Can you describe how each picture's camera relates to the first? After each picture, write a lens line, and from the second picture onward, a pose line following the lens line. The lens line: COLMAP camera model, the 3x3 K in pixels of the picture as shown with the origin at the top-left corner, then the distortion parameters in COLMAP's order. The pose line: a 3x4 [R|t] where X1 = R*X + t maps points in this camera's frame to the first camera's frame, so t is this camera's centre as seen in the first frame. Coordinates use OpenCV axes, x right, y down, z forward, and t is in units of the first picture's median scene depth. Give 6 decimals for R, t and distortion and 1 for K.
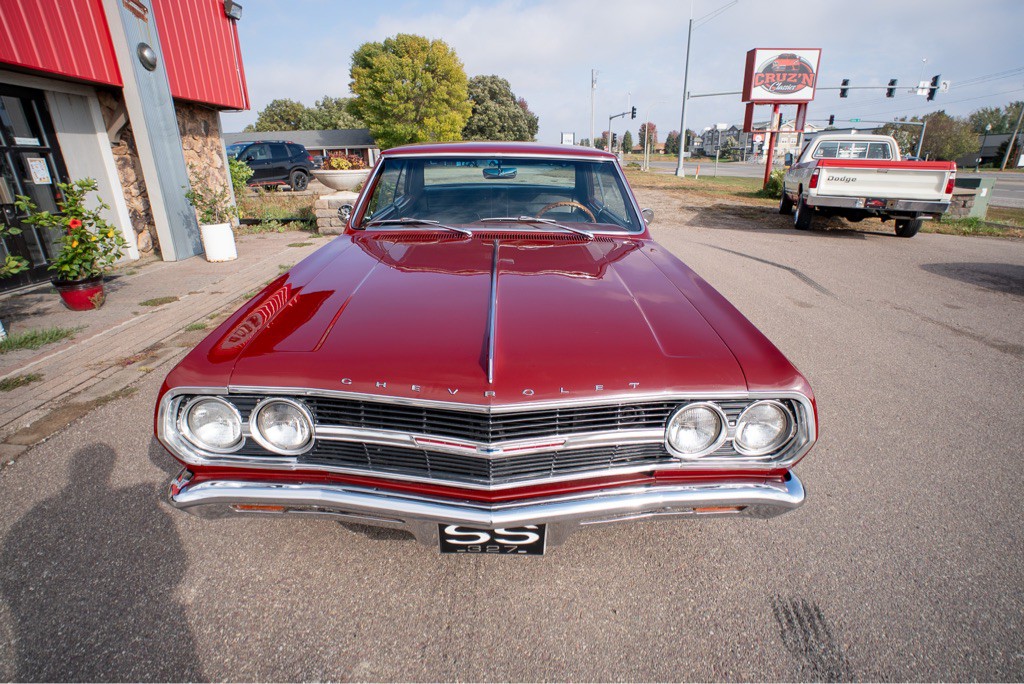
lens RADIAL K [[497.8, 0, 514.6], [0, 497.8, 344.2], [0, 0, 1]] dist [-0.071086, 0.027965]
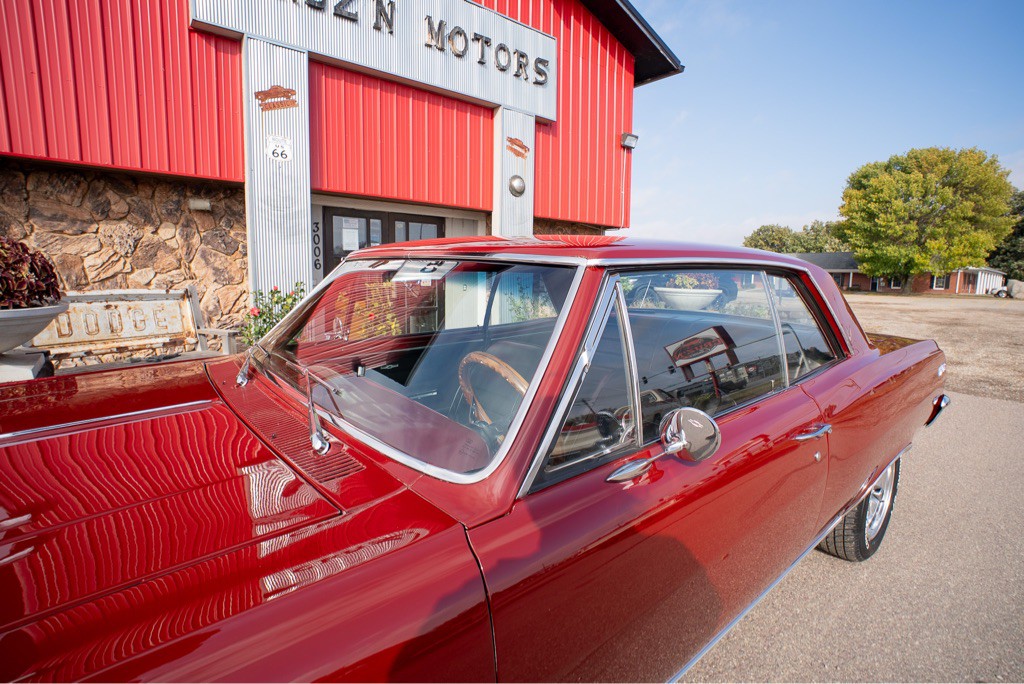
lens RADIAL K [[497.8, 0, 514.6], [0, 497.8, 344.2], [0, 0, 1]] dist [-0.071086, 0.027965]
pose [[0.623800, 0.121619, -0.772064, 0.077904], [-0.297278, 0.950496, -0.090463, -0.045382], [0.722842, 0.285948, 0.629074, 0.127337]]
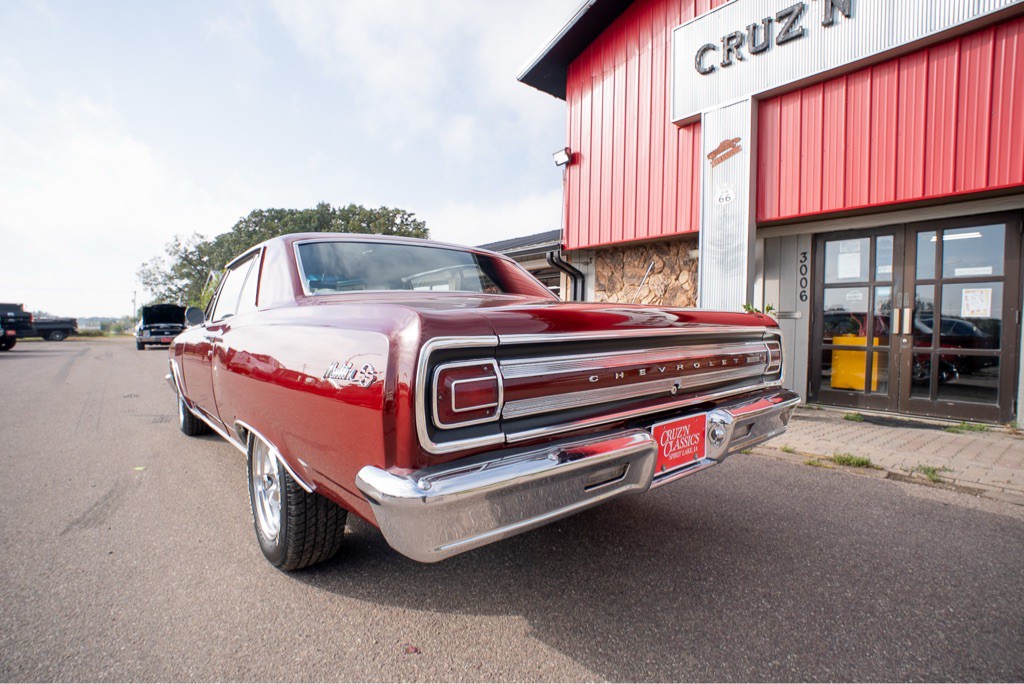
lens RADIAL K [[497.8, 0, 514.6], [0, 497.8, 344.2], [0, 0, 1]] dist [-0.071086, 0.027965]
pose [[-0.780455, 0.010745, -0.625119, 0.068228], [-0.235347, 0.921260, 0.309665, -0.124481], [0.579225, 0.388799, -0.716473, 0.395740]]
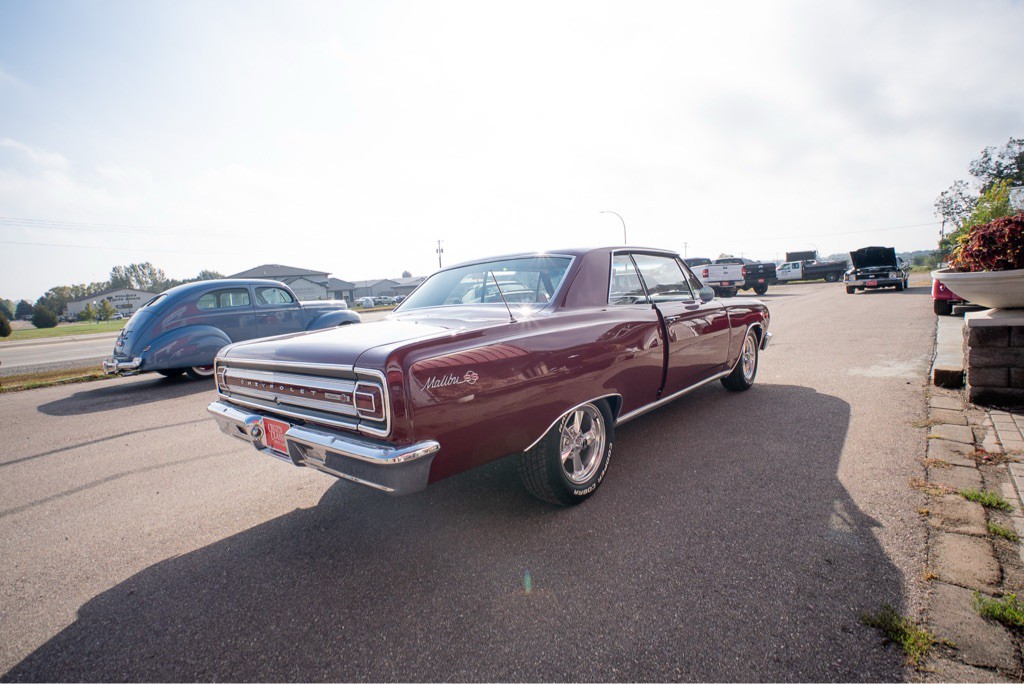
lens RADIAL K [[494.7, 0, 511.0], [0, 494.7, 344.6], [0, 0, 1]] dist [-0.071118, 0.028139]
pose [[-0.739116, -0.030249, 0.672898, -0.152145], [0.304917, 0.875747, 0.374290, -0.140105], [-0.600611, 0.481822, -0.638055, 0.390586]]
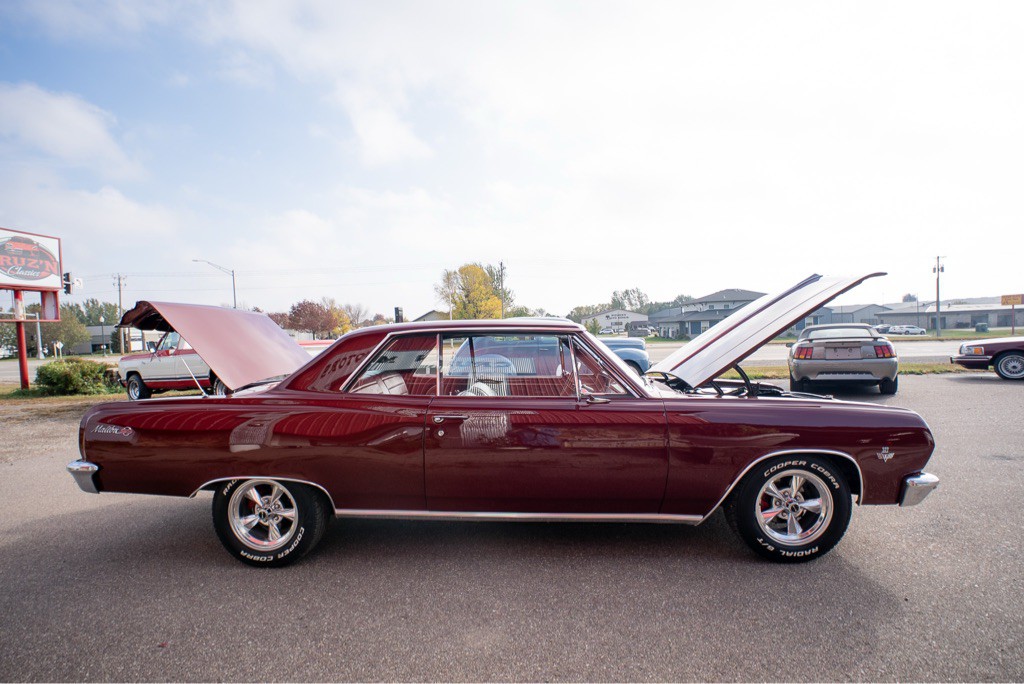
lens RADIAL K [[494.7, 0, 511.0], [0, 494.7, 344.6], [0, 0, 1]] dist [-0.071118, 0.028139]
pose [[0.065085, -0.025620, 0.997551, -0.223397], [0.390807, 0.920471, -0.001858, -0.070592], [-0.918169, 0.389971, 0.069922, 0.185909]]
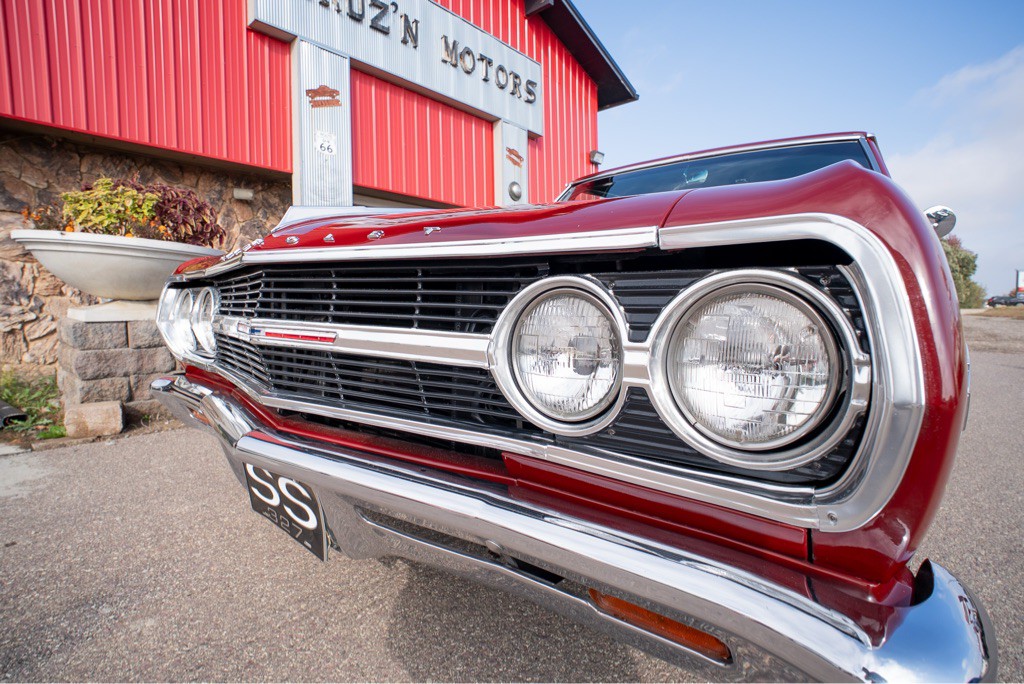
lens RADIAL K [[497.8, 0, 514.6], [0, 497.8, 344.2], [0, 0, 1]] dist [-0.071086, 0.027965]
pose [[0.749571, 0.044701, -0.660413, 0.049512], [-0.228850, 0.953691, -0.195194, 0.020881], [0.621105, 0.297448, 0.725089, 0.055088]]
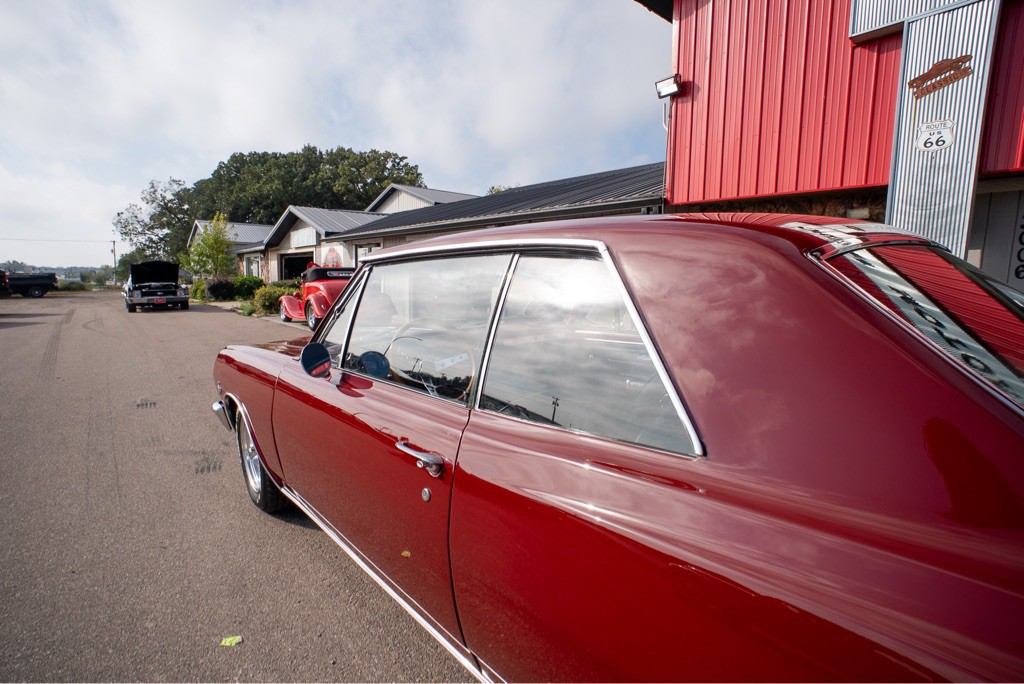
lens RADIAL K [[494.7, 0, 511.0], [0, 494.7, 344.6], [0, 0, 1]] dist [-0.071118, 0.028139]
pose [[-0.767981, 0.084615, -0.634859, 0.080251], [-0.235878, 0.884196, 0.403185, -0.098714], [0.595456, 0.459388, -0.659087, 0.268696]]
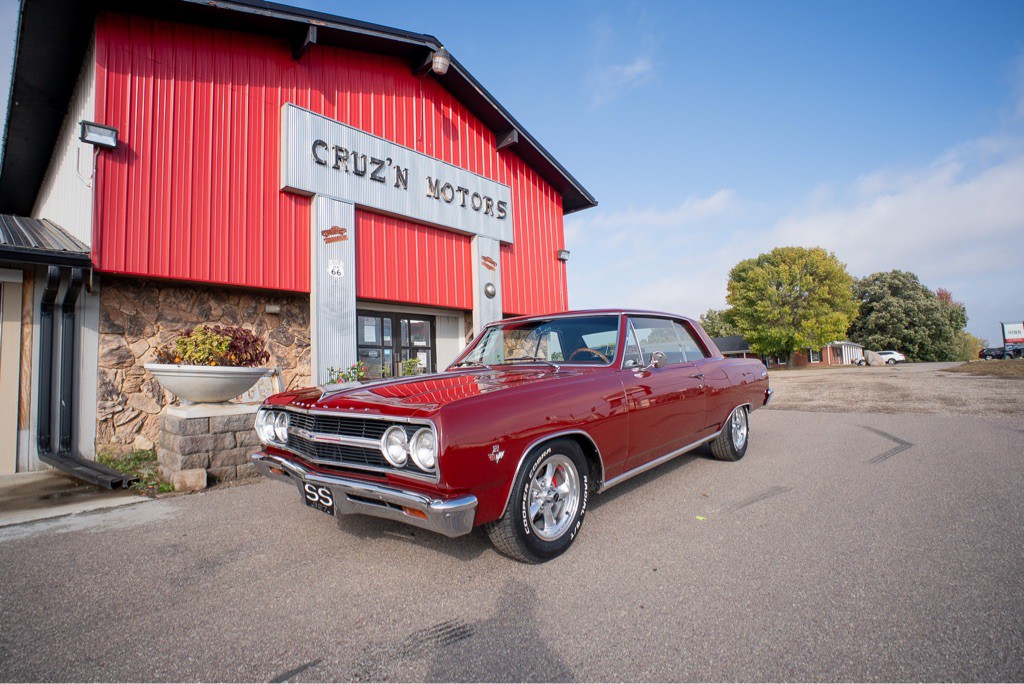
lens RADIAL K [[497.8, 0, 514.6], [0, 497.8, 344.2], [0, 0, 1]] dist [-0.071086, 0.027965]
pose [[0.740098, -0.064172, -0.669430, 0.140198], [-0.206516, 0.925651, -0.317051, 0.024336], [0.640004, 0.372897, 0.671820, 0.004930]]
